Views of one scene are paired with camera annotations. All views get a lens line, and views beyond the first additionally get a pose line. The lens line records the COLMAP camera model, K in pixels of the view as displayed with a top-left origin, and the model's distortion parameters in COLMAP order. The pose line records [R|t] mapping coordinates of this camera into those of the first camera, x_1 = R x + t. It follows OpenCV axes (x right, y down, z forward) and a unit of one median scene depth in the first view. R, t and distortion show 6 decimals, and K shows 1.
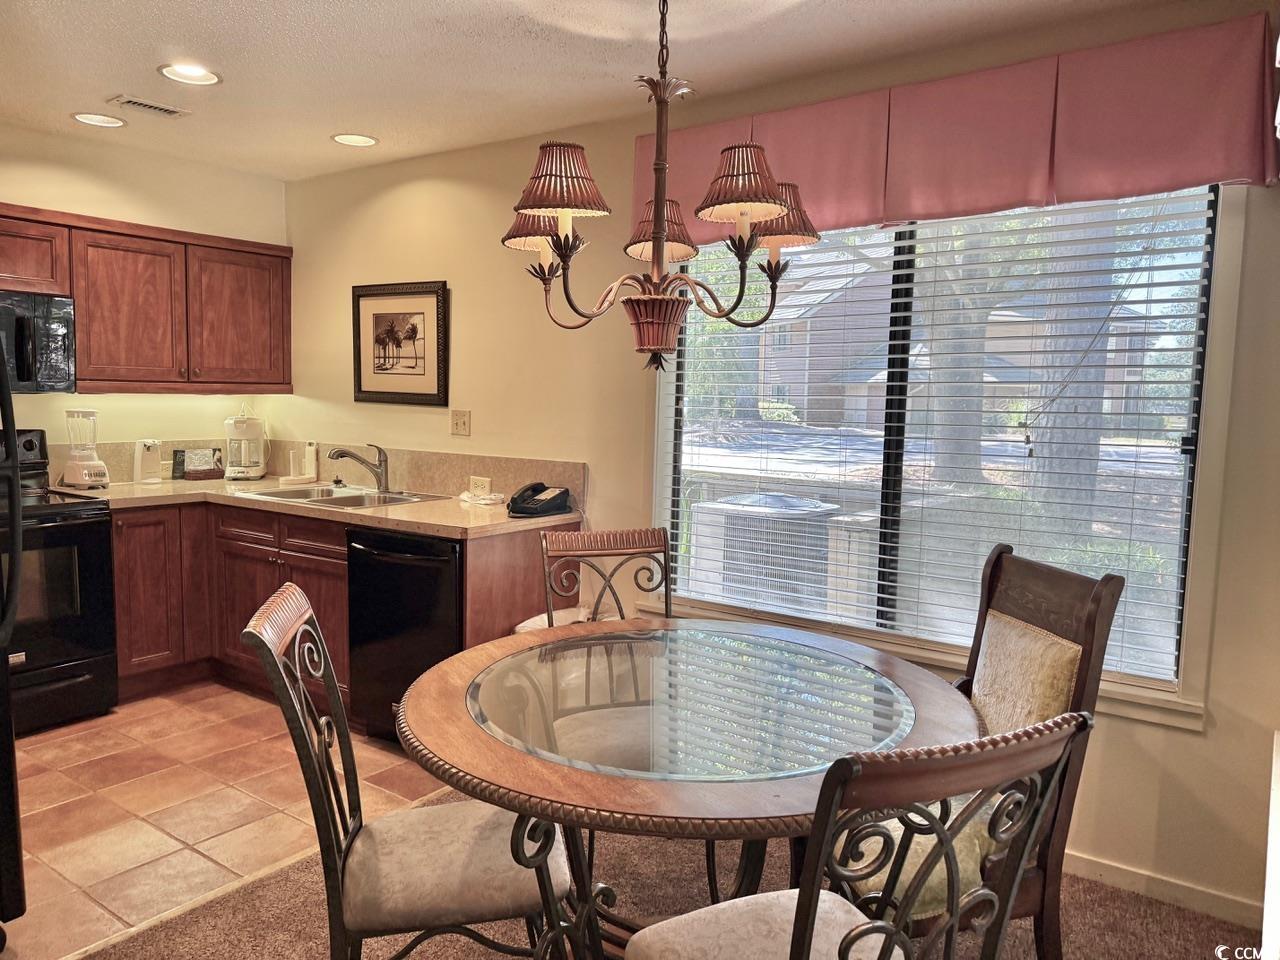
lens RADIAL K [[892.4, 0, 659.3], [0, 892.4, 483.8], [0, 0, 1]] dist [0.015729, -0.021343]
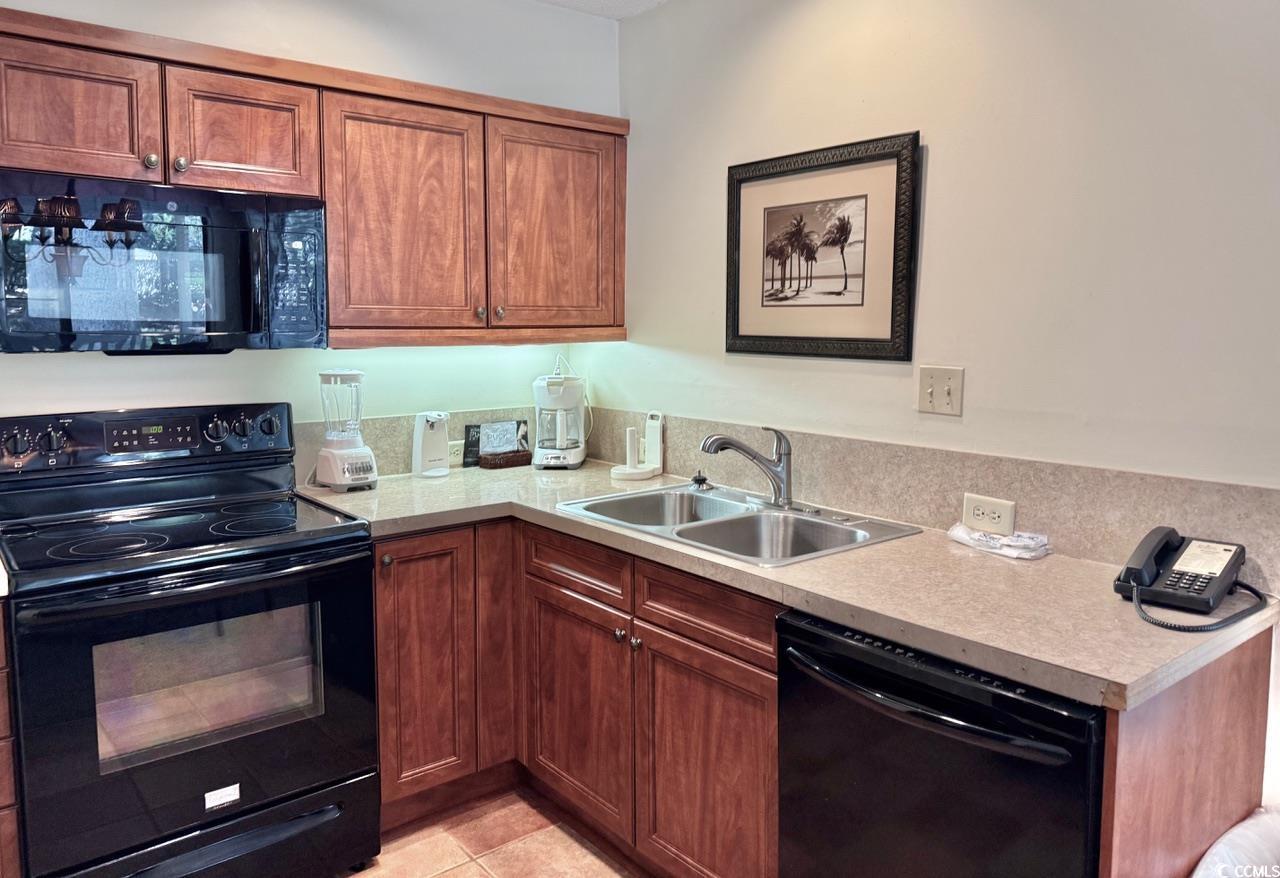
lens RADIAL K [[916.4, 0, 677.6], [0, 916.4, 405.3], [0, 0, 1]] dist [0.052935, -0.046761]
pose [[0.964654, 0.002153, -0.263510, -0.222537], [-0.005098, 0.999932, -0.010491, -0.051951], [0.263470, 0.011464, 0.964600, 0.403808]]
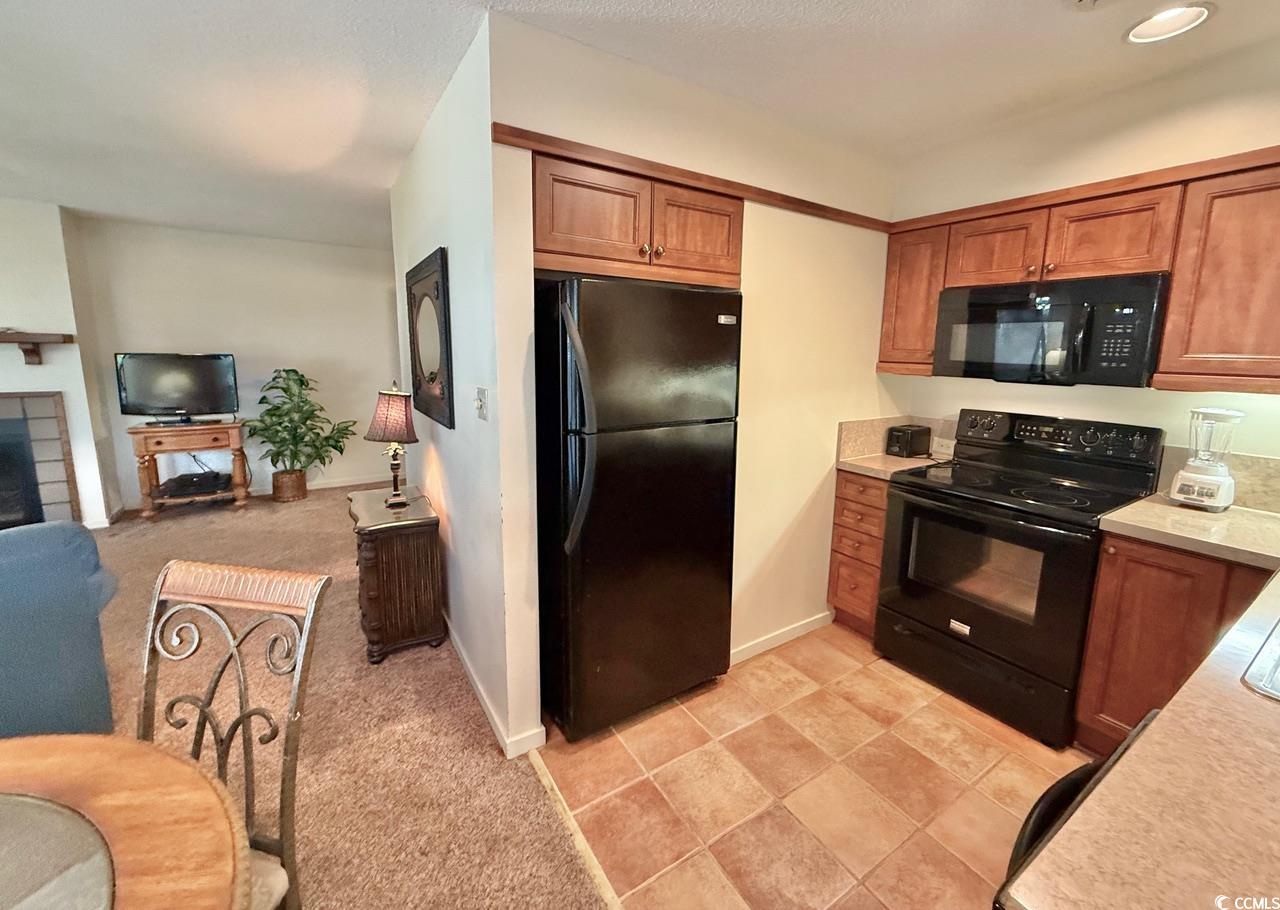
lens RADIAL K [[508.2, 0, 638.0], [0, 508.2, 427.2], [0, 0, 1]] dist [-0.005809, 0.000273]
pose [[-0.393157, 0.109727, -0.912901, -0.028020], [-0.116845, 0.978842, 0.167974, -0.084384], [0.912017, 0.172708, -0.372017, 0.703964]]
